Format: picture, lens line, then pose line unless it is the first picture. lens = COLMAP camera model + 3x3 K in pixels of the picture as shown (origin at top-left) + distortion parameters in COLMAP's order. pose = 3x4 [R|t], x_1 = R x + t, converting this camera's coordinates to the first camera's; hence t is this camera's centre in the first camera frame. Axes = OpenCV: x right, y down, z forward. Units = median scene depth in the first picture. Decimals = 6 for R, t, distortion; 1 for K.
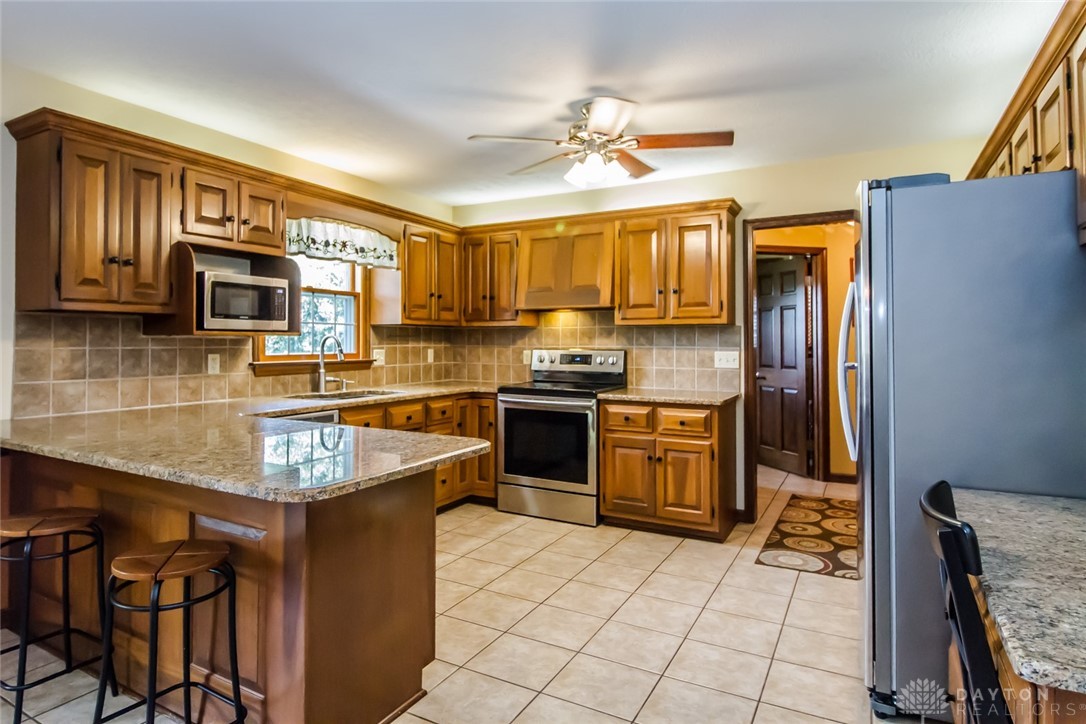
lens RADIAL K [[595.7, 0, 526.0], [0, 595.7, 336.4], [0, 0, 1]] dist [0.000935, -0.009947]
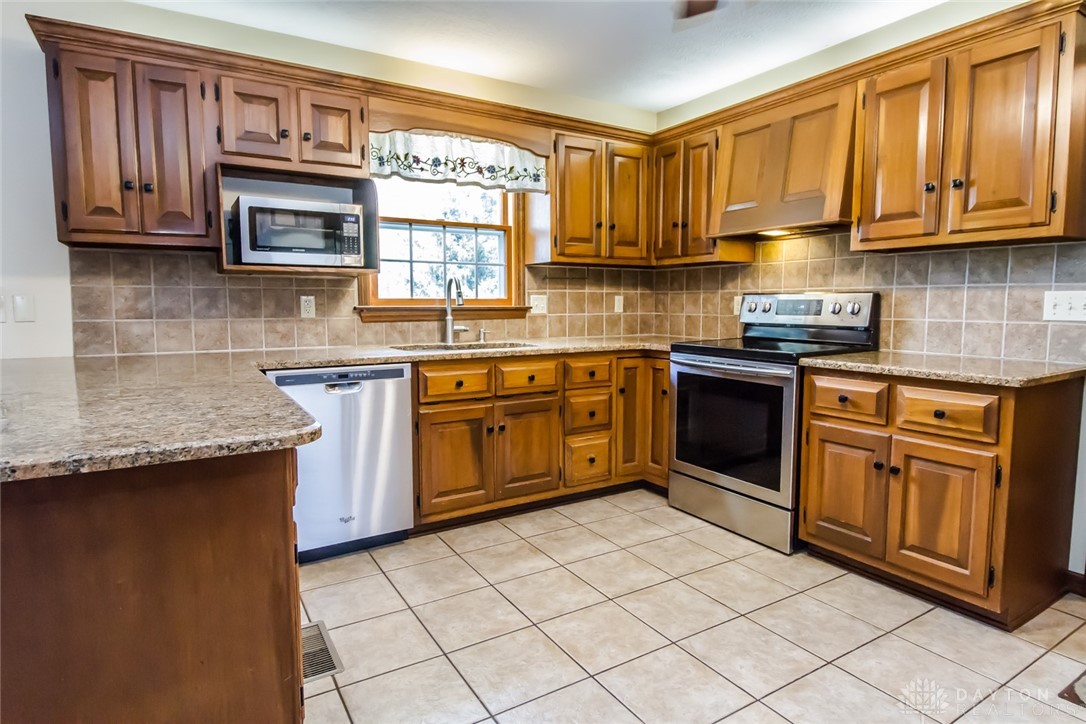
lens RADIAL K [[595.7, 0, 543.1], [0, 595.7, 358.4], [0, 0, 1]] dist [0.000935, -0.009947]
pose [[0.877559, 0.041120, -0.477702, 0.193898], [0.009544, 0.994620, 0.103149, 0.029452], [0.479373, -0.095079, 0.872446, 0.319051]]
